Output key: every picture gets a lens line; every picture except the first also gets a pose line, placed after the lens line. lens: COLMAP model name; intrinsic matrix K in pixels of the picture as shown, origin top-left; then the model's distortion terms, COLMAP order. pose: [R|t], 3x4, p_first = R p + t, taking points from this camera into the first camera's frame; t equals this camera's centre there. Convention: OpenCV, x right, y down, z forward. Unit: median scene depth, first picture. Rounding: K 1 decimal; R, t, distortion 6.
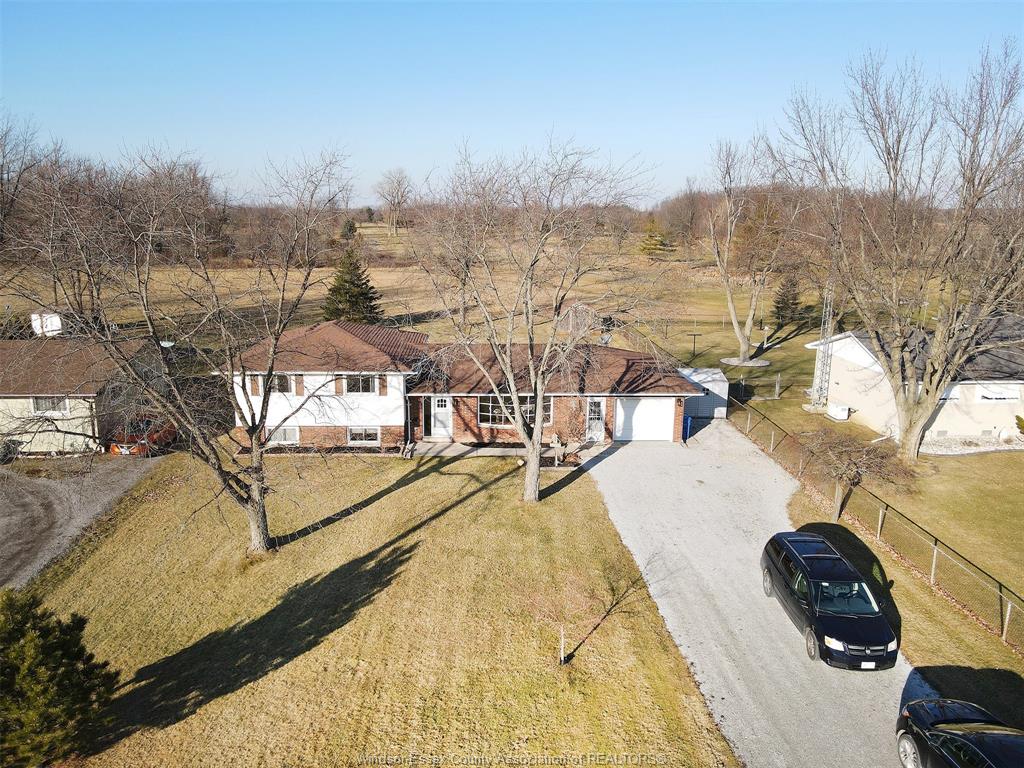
lens RADIAL K [[754.6, 0, 514.1], [0, 754.6, 363.6], [0, 0, 1]] dist [0.009865, 0.009398]
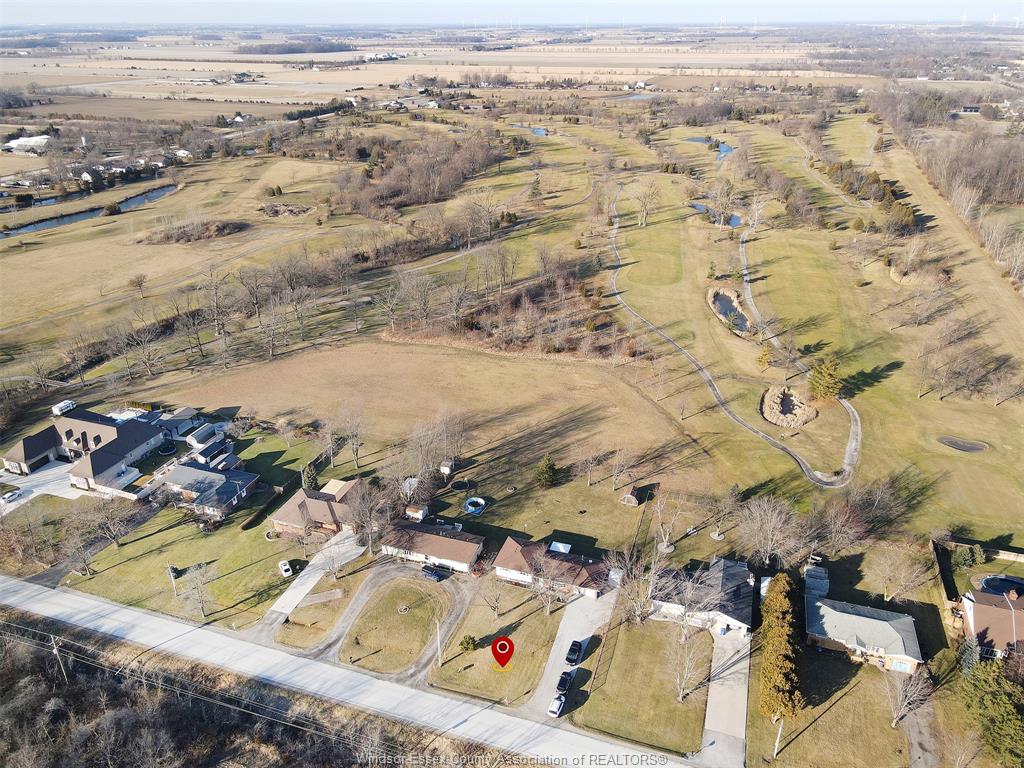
lens RADIAL K [[738.8, 0, 522.3], [0, 738.8, 384.1], [0, 0, 1]] dist [-0.030389, 0.103193]
pose [[0.930877, 0.155583, -0.330547, 1.071689], [-0.071649, 0.964962, 0.252417, -2.171691], [0.358237, -0.211286, 0.909409, -2.757694]]
